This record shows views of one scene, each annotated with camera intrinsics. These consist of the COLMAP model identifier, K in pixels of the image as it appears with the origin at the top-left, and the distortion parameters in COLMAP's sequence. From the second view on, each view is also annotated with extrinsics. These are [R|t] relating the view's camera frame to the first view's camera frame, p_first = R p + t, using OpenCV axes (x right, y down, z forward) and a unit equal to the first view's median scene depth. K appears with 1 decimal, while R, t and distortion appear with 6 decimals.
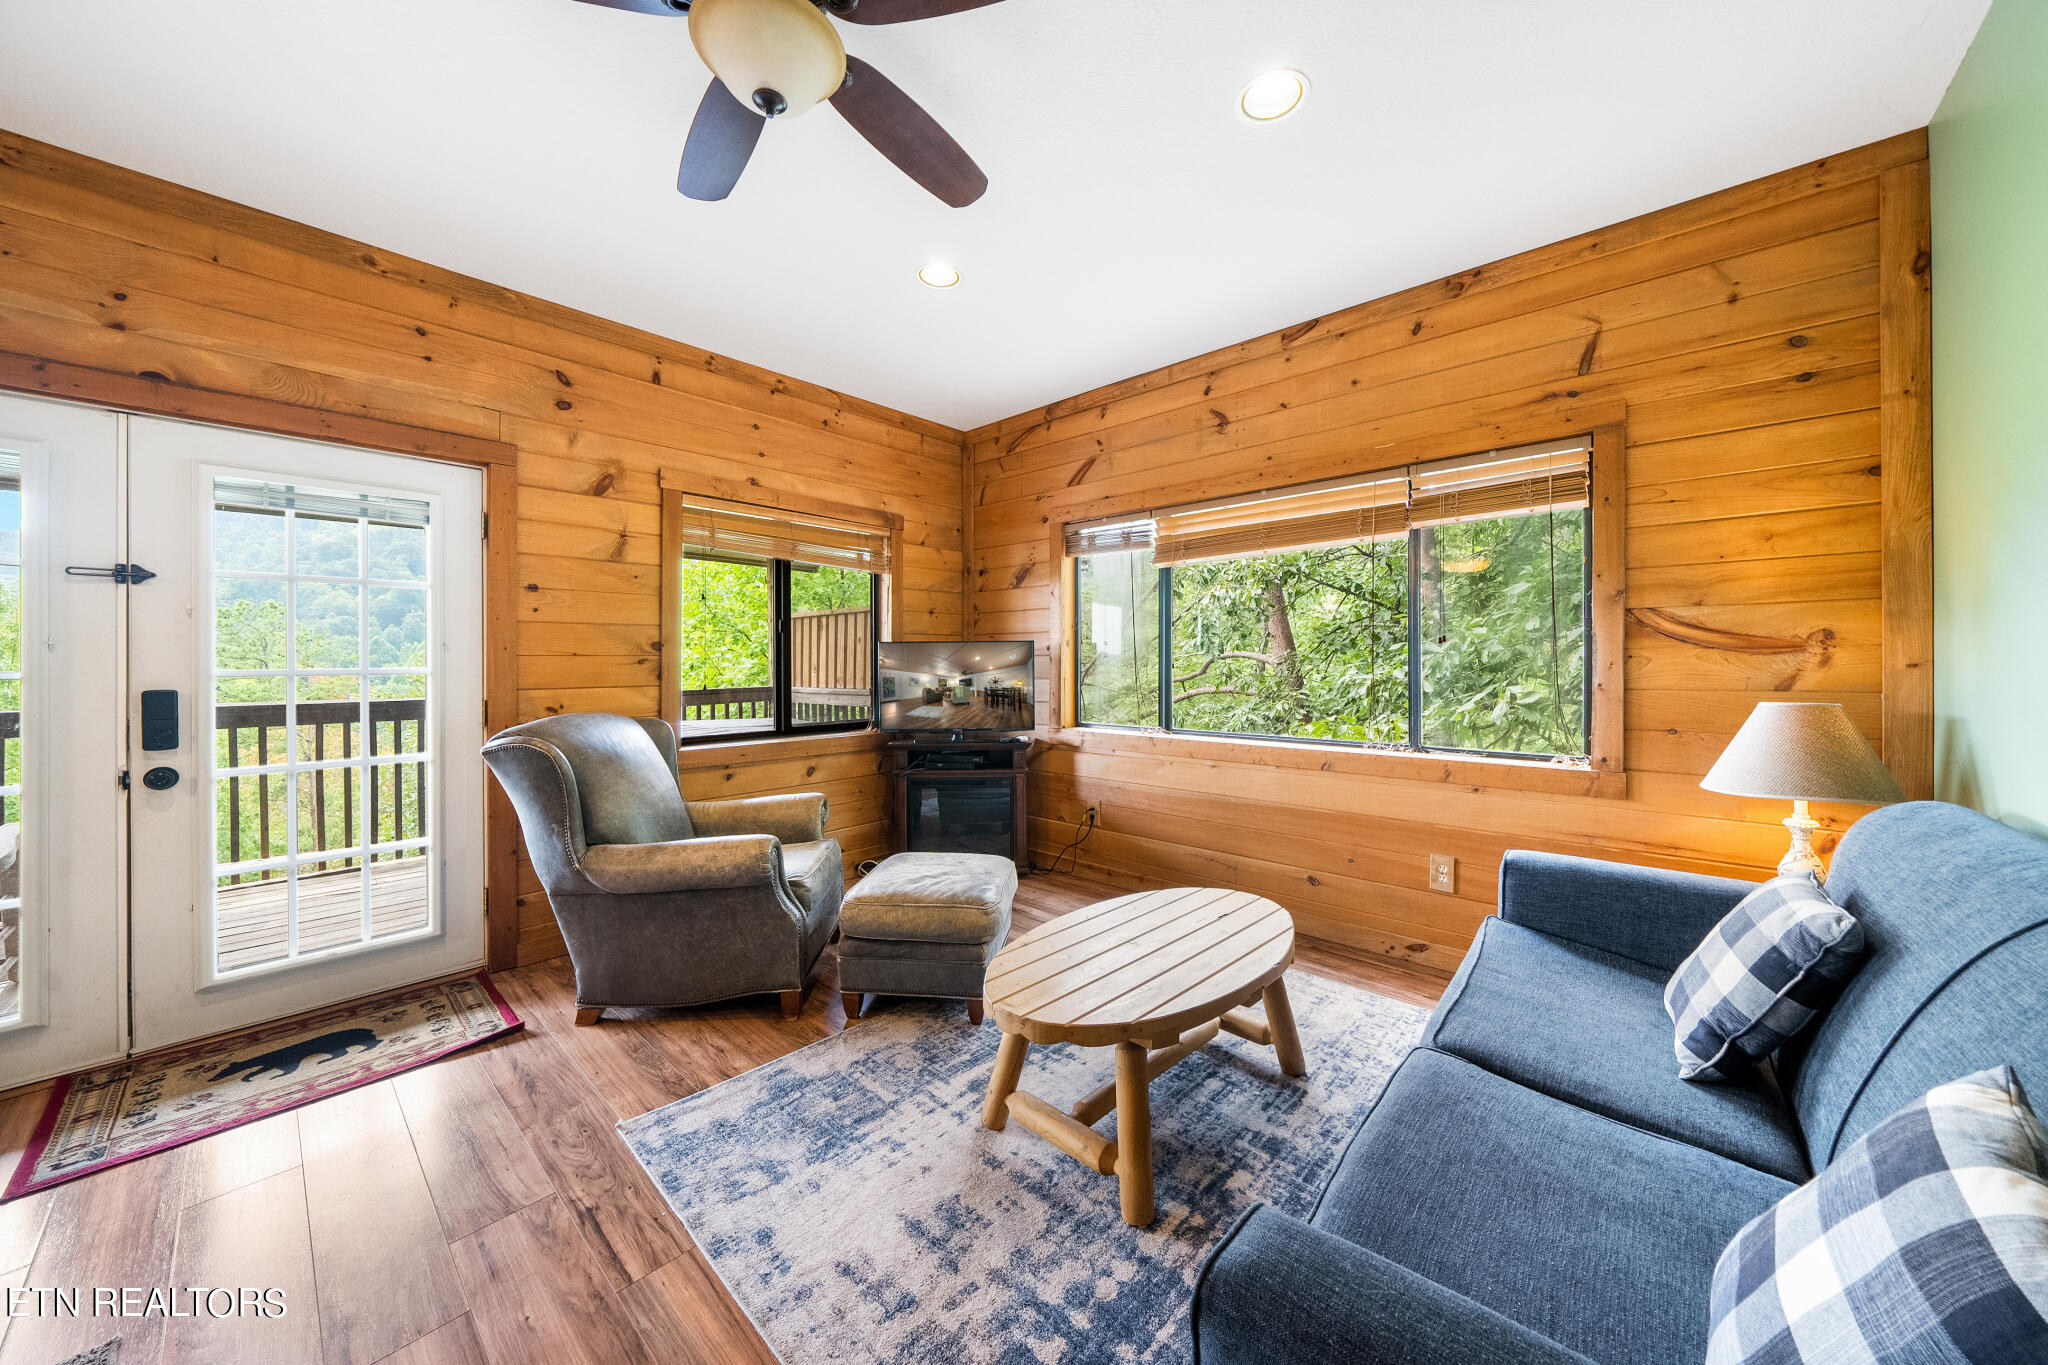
lens RADIAL K [[703.9, 0, 1020.5], [0, 703.9, 667.6], [0, 0, 1]] dist [-0.007918, 0.000147]
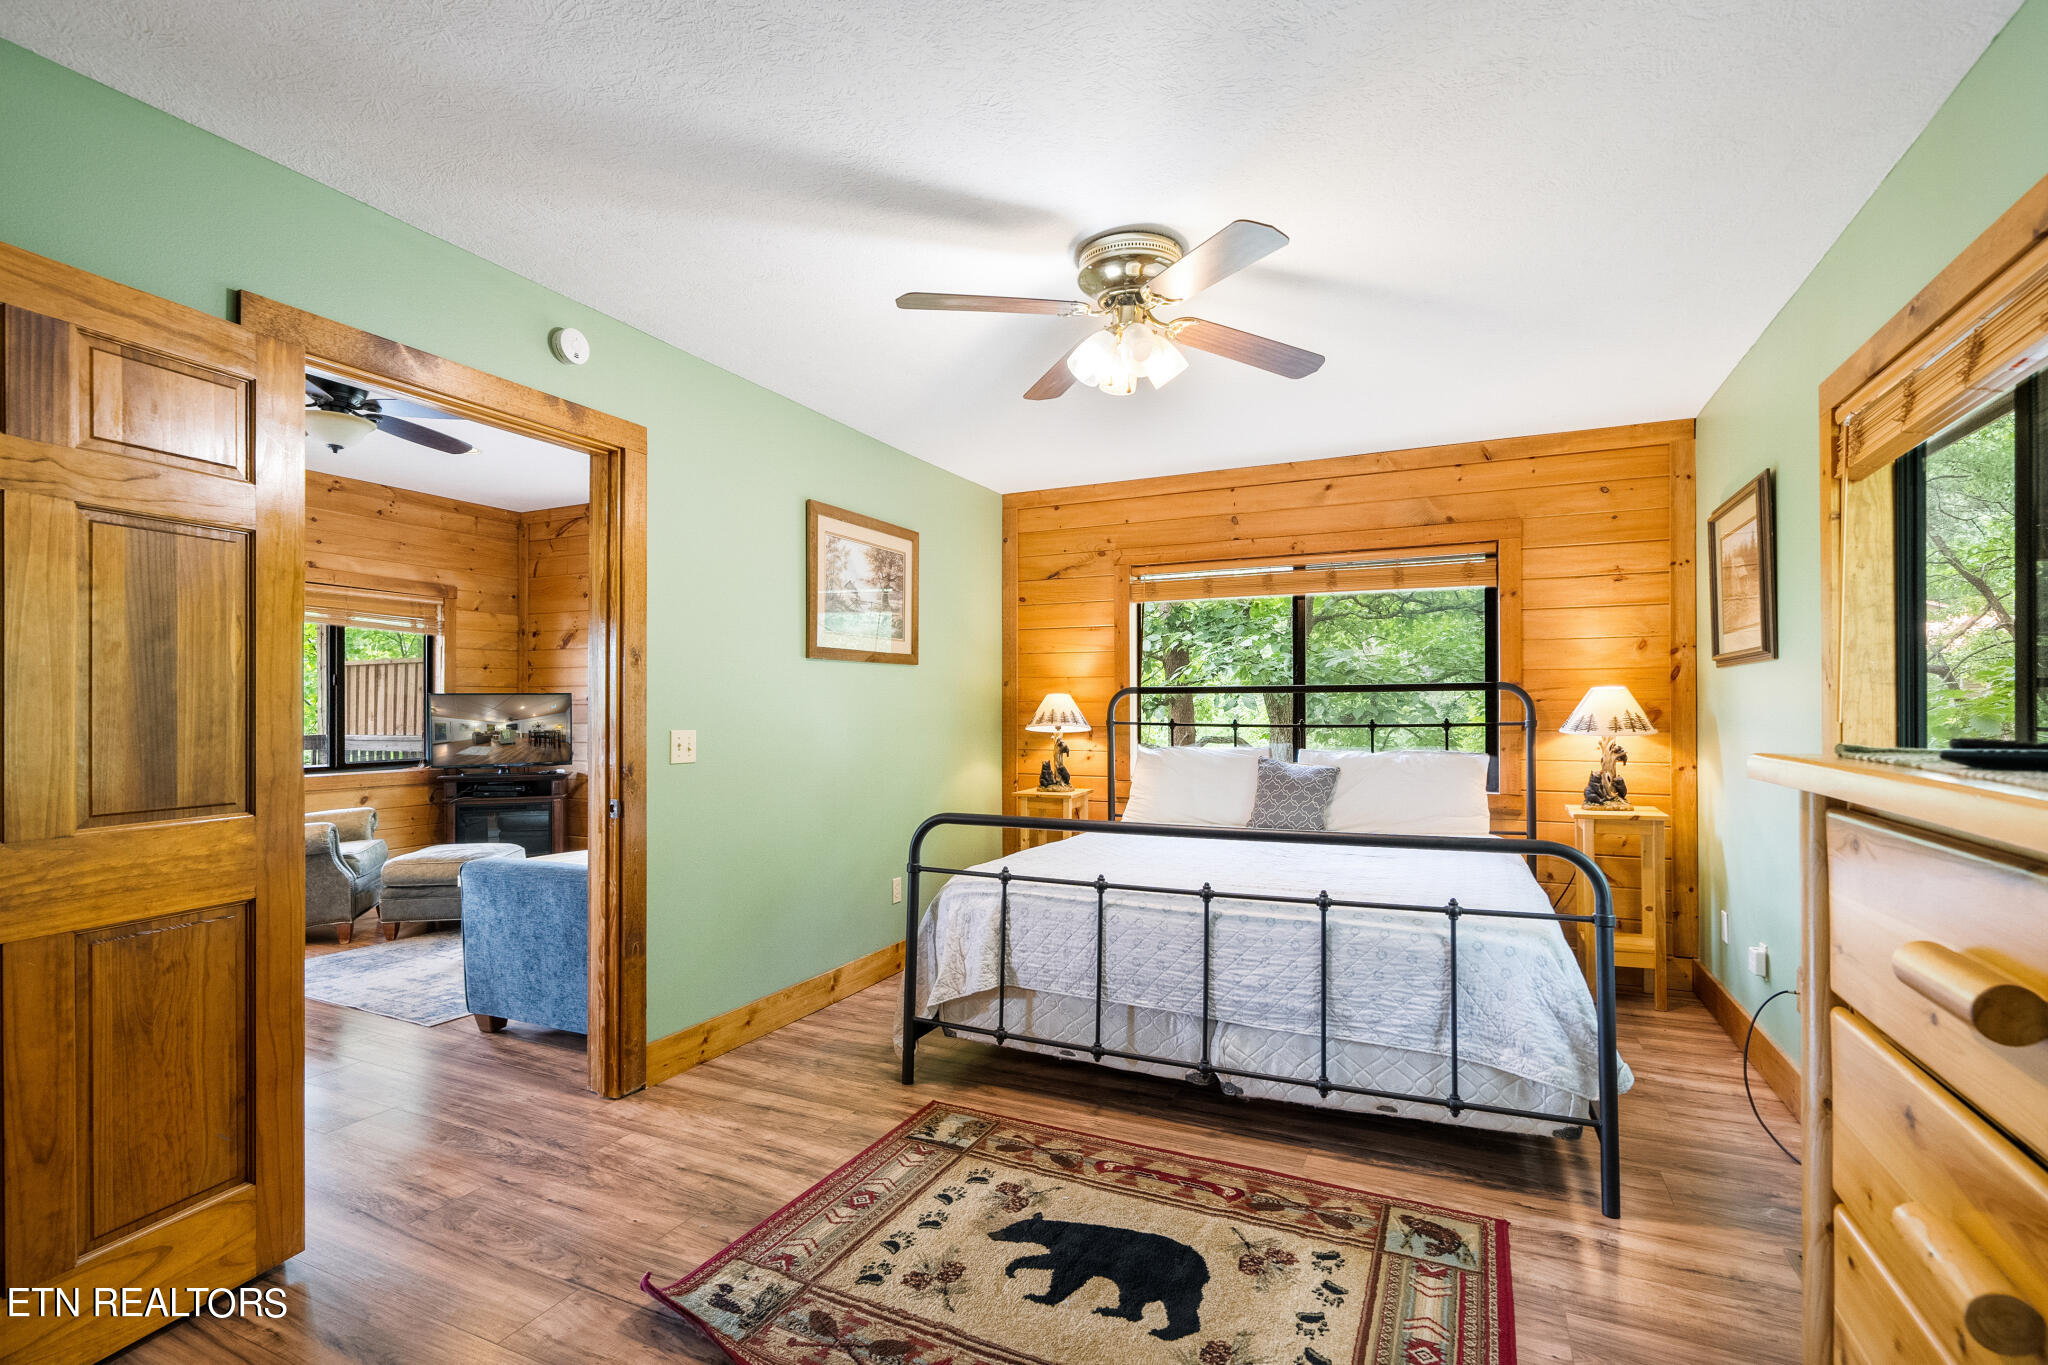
lens RADIAL K [[955.4, 0, 1022.4], [0, 955.4, 701.8], [0, 0, 1]] dist [0.004447, 0.000384]
pose [[0.954594, 0.000739, 0.297909, 0.282076], [0.003437, 0.999903, -0.013491, 0.003002], [-0.297890, 0.013902, 0.954499, -0.880094]]
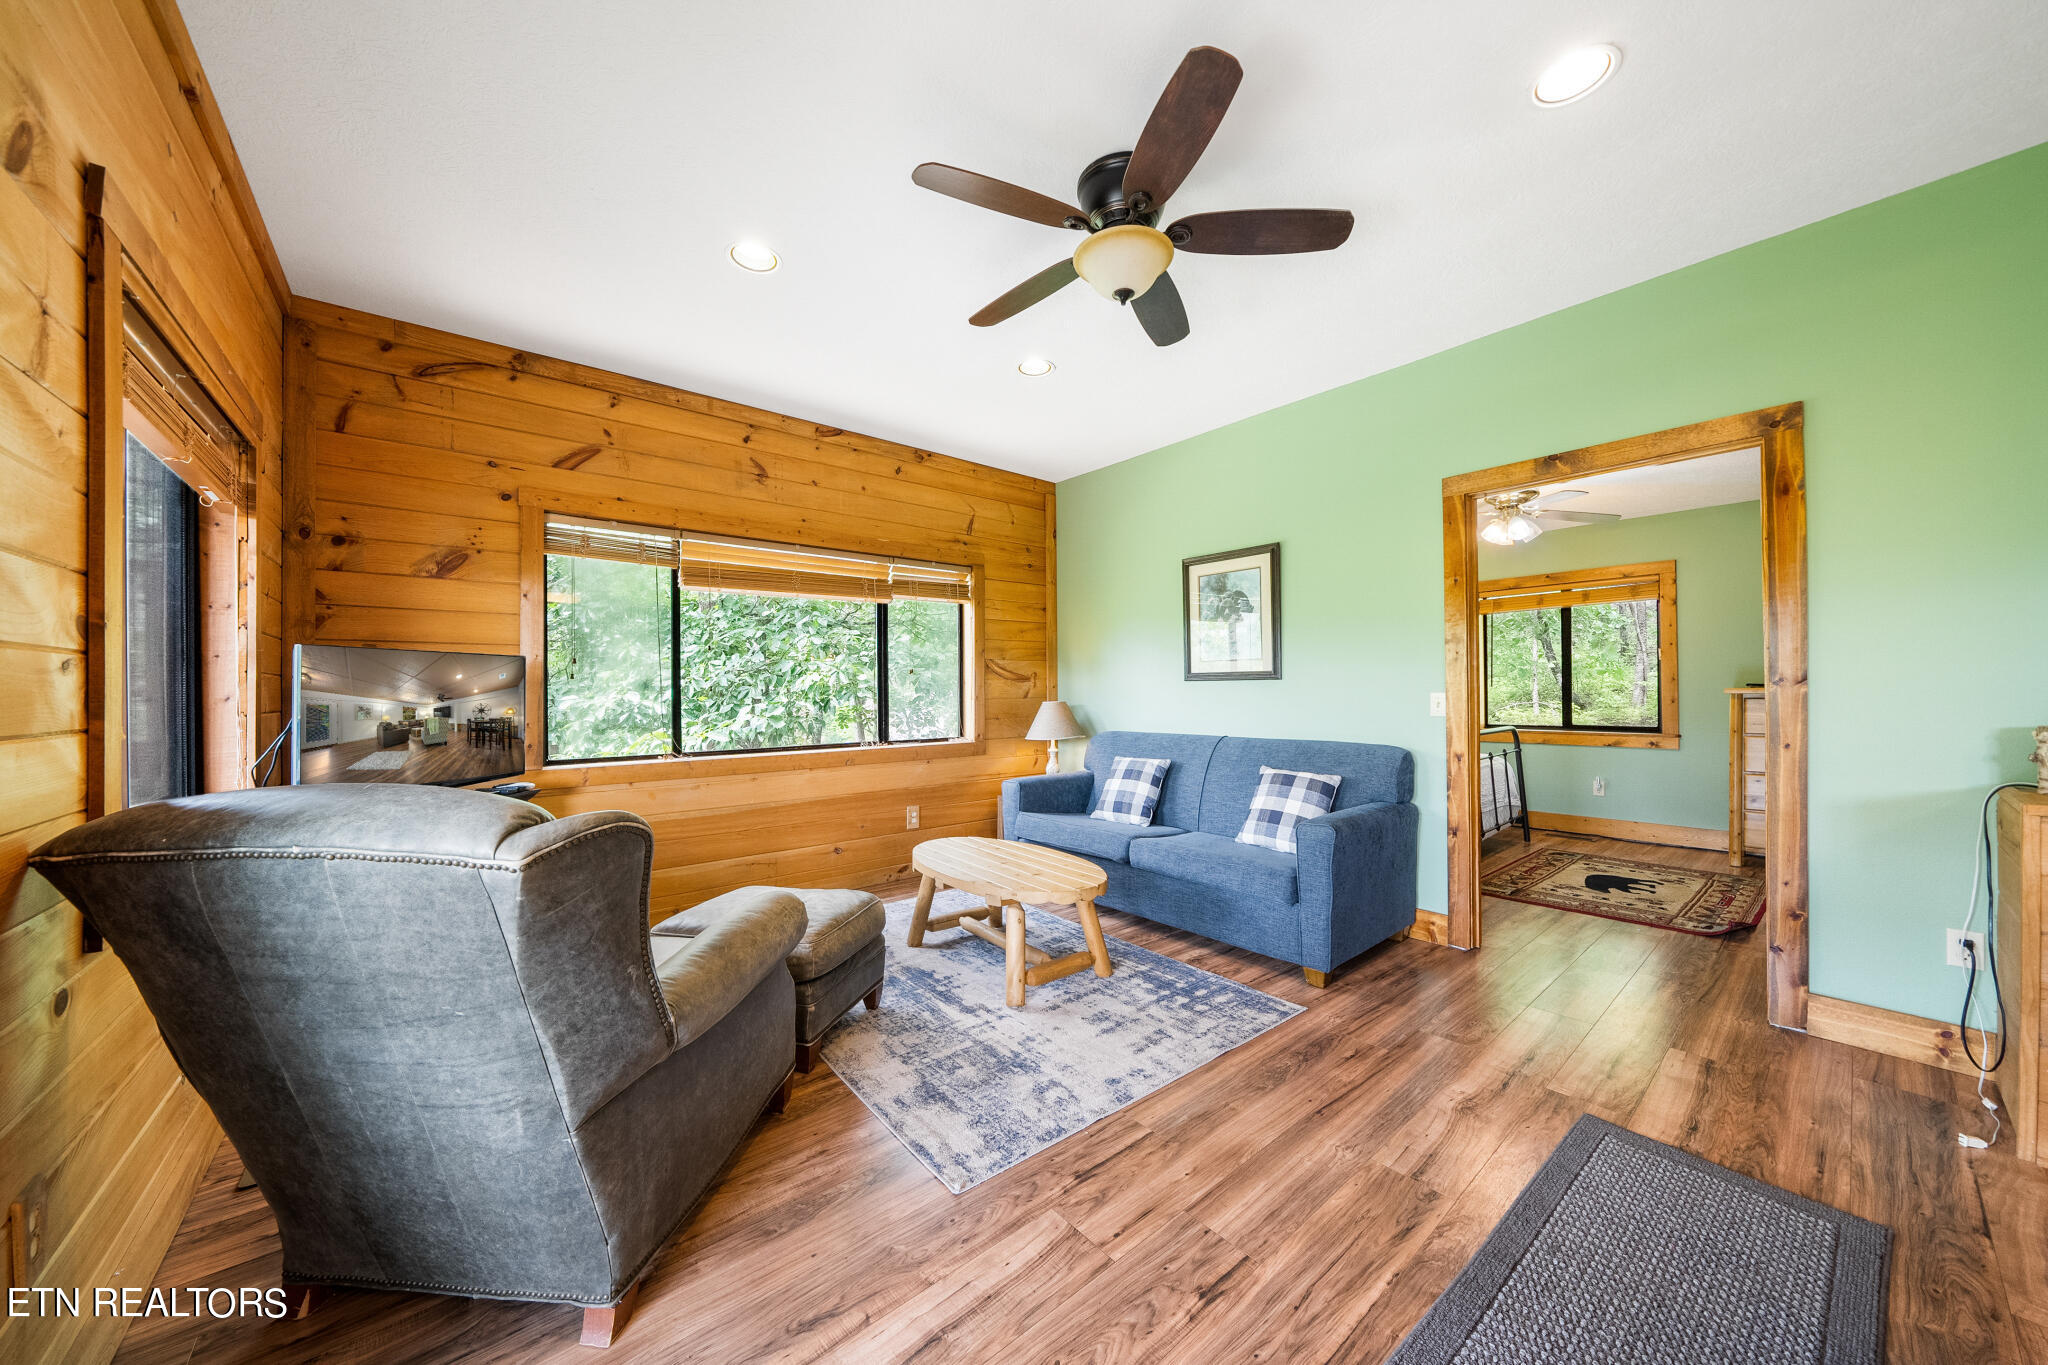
lens RADIAL K [[703.9, 0, 1033.9], [0, 703.9, 691.8], [0, 0, 1]] dist [-0.007918, 0.000147]
pose [[0.130064, 0.004013, 0.991497, -0.672866], [0.017516, 0.999826, -0.006344, 0.015922], [-0.991351, 0.018192, 0.129971, 0.363296]]
